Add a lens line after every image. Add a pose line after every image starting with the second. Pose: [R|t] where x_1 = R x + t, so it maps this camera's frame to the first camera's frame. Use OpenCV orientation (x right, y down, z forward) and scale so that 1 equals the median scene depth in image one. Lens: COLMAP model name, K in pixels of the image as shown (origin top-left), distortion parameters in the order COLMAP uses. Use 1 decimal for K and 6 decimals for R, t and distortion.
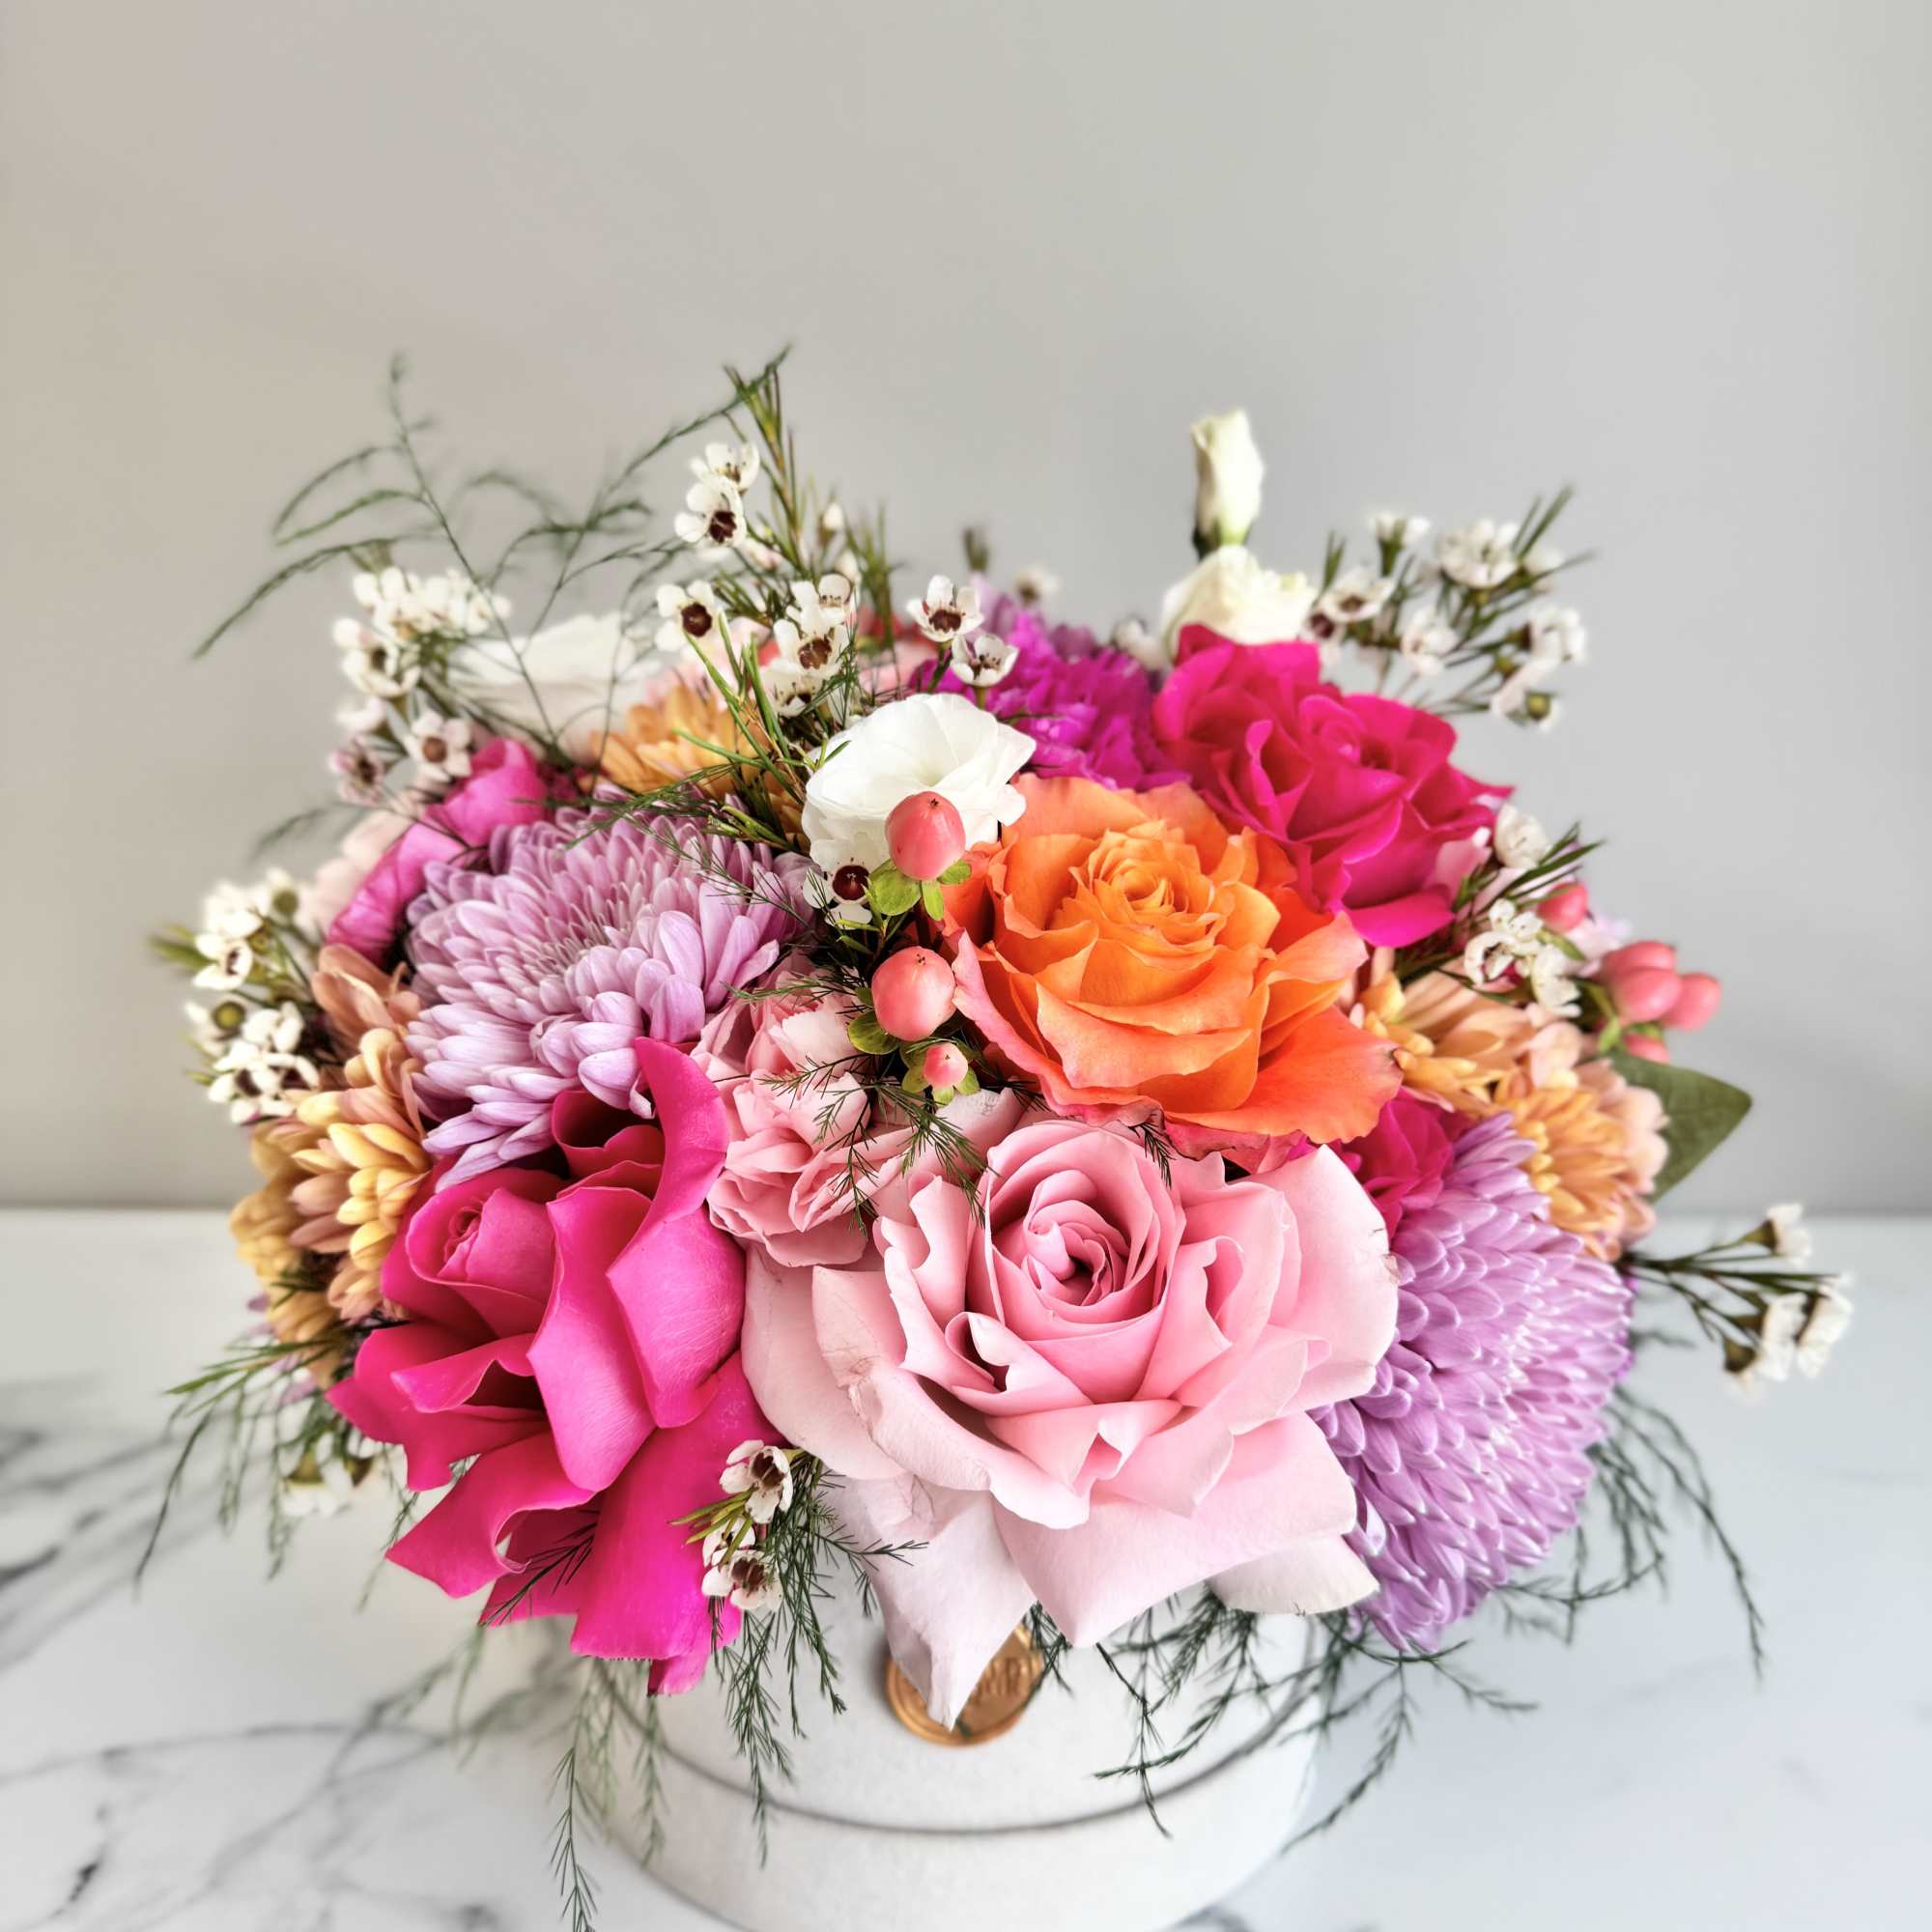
lens RADIAL K [[2110.8, 0, 966.0], [0, 2110.8, 966.0], [0, 0, 1]] dist [0.327318, -0.660126]
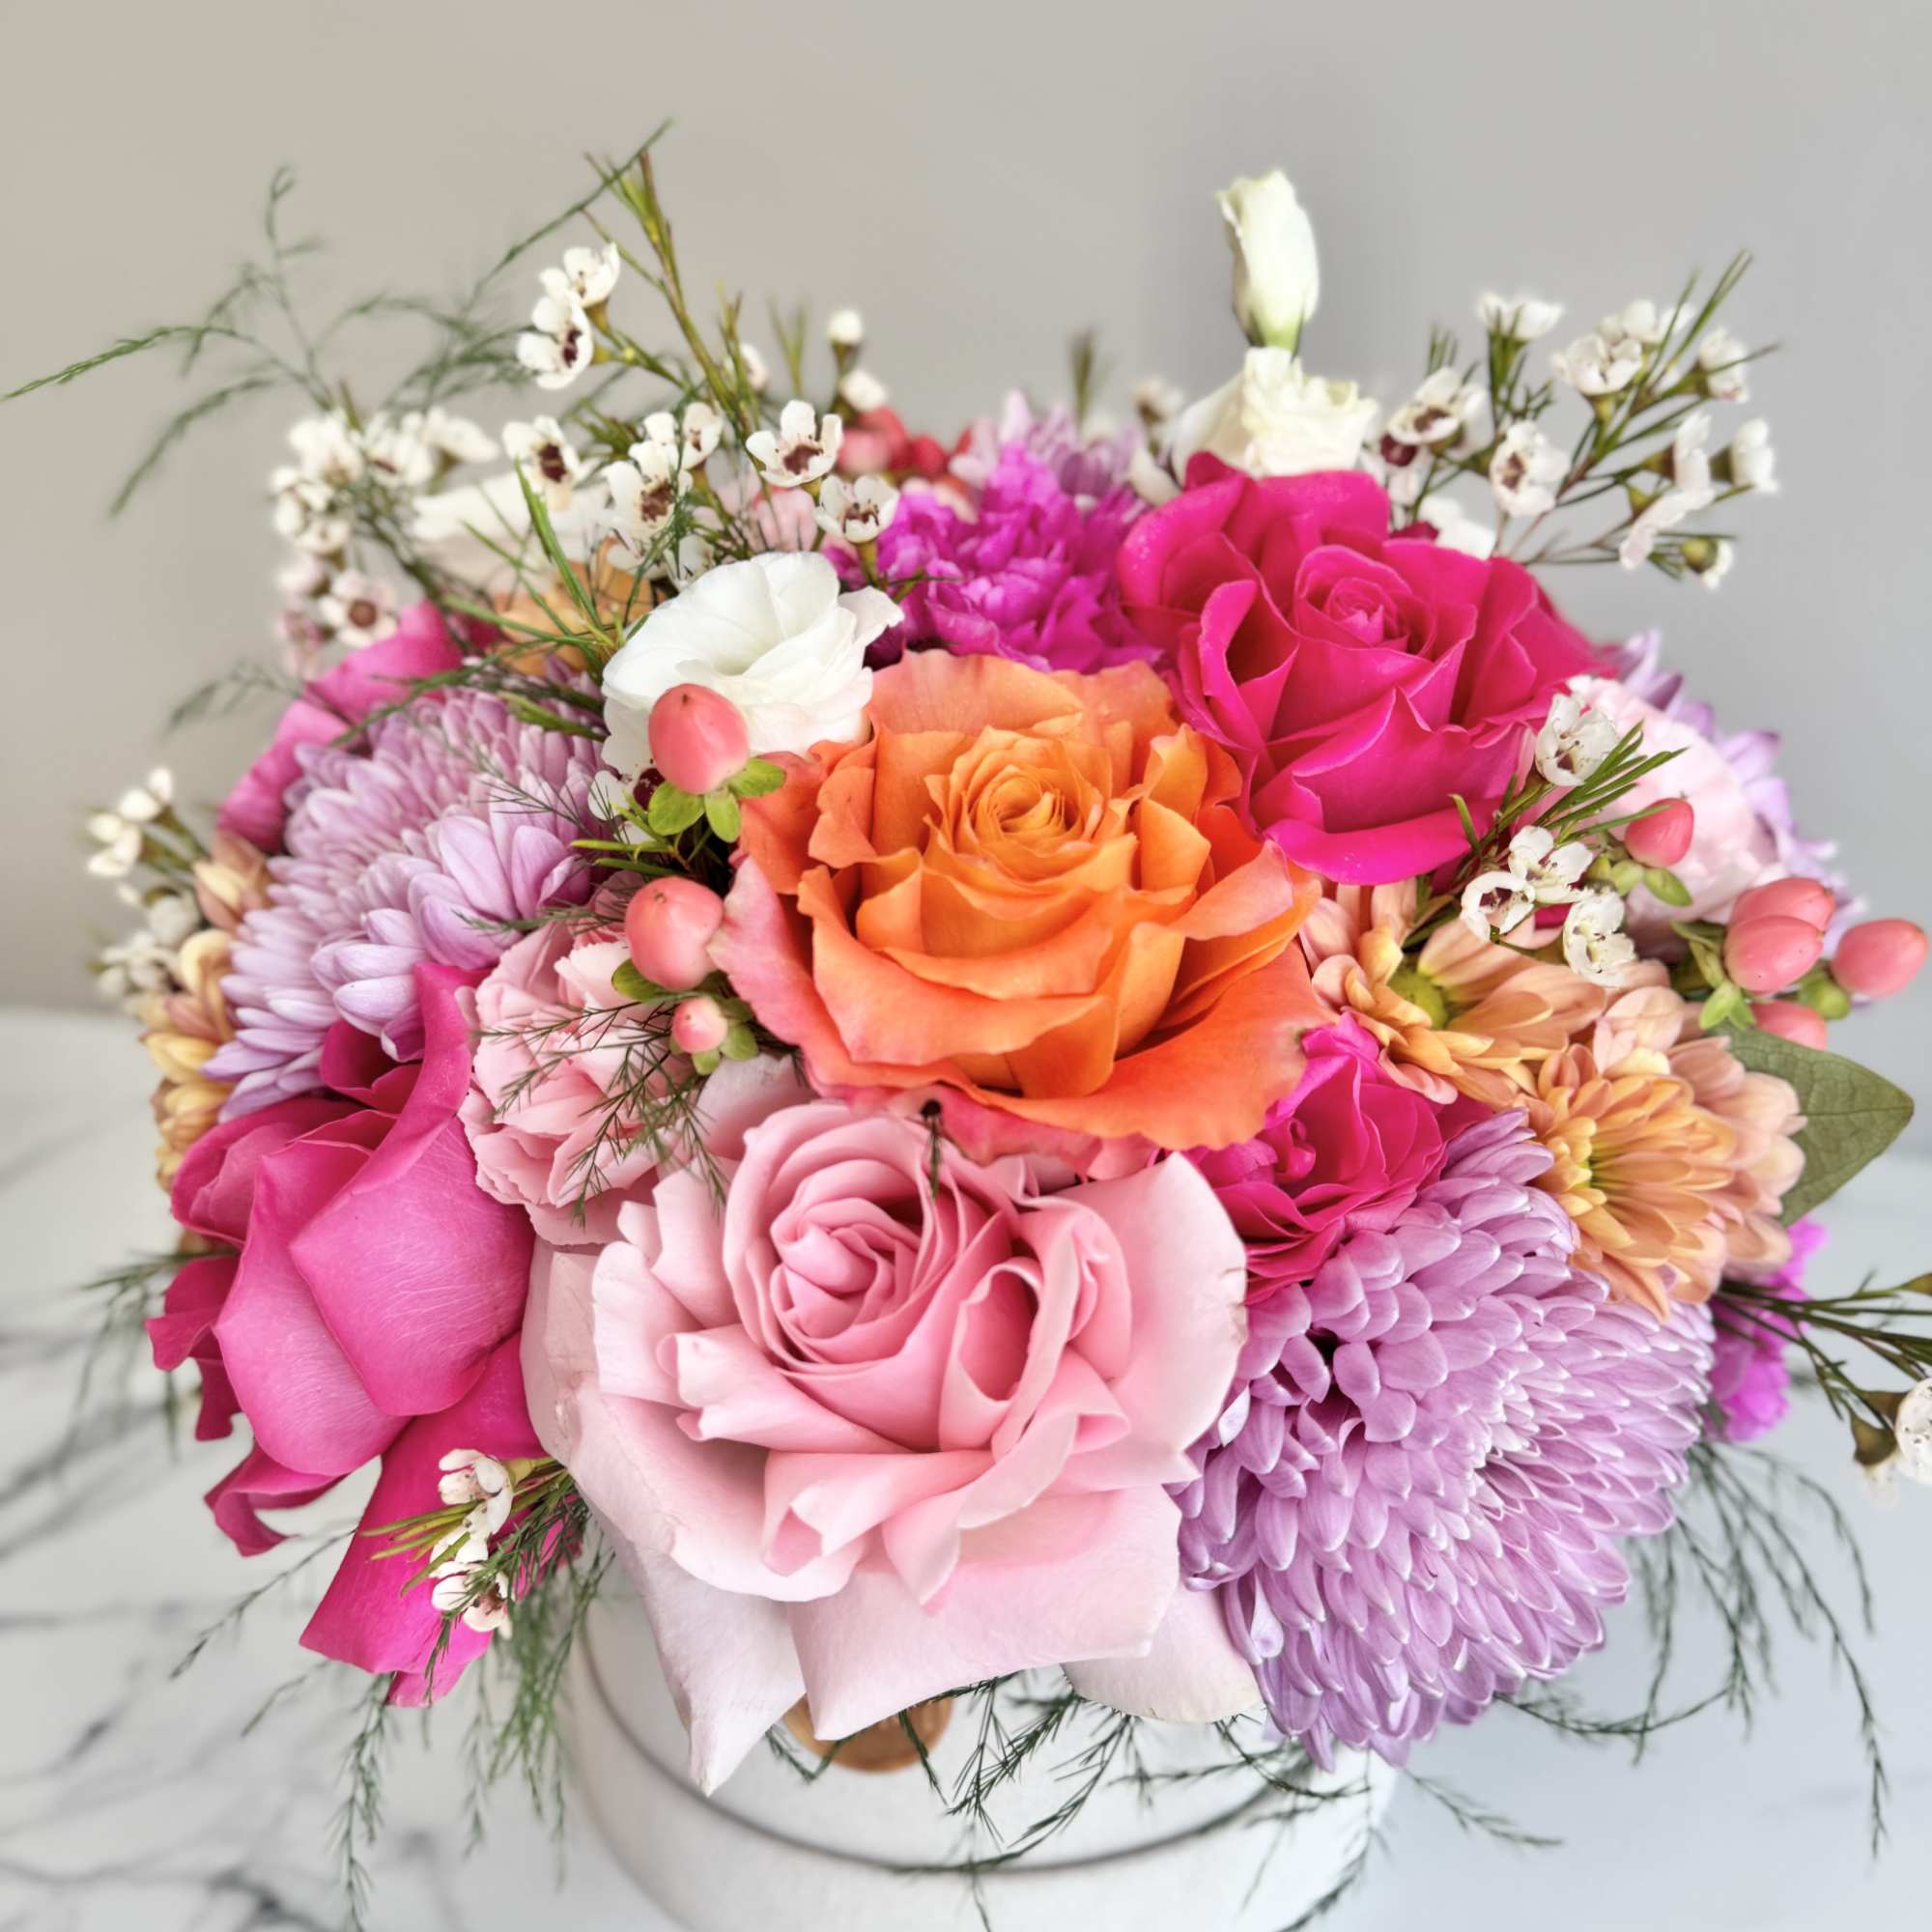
lens RADIAL K [[2064.6, 0, 966.0], [0, 2064.6, 966.0], [0, 0, 1]] dist [0.218036, -0.436264]
pose [[0.950135, 0.053983, -0.307132, 0.290053], [-0.025032, 0.994927, 0.097434, -0.048800], [0.310834, -0.084887, 0.946666, 0.247072]]
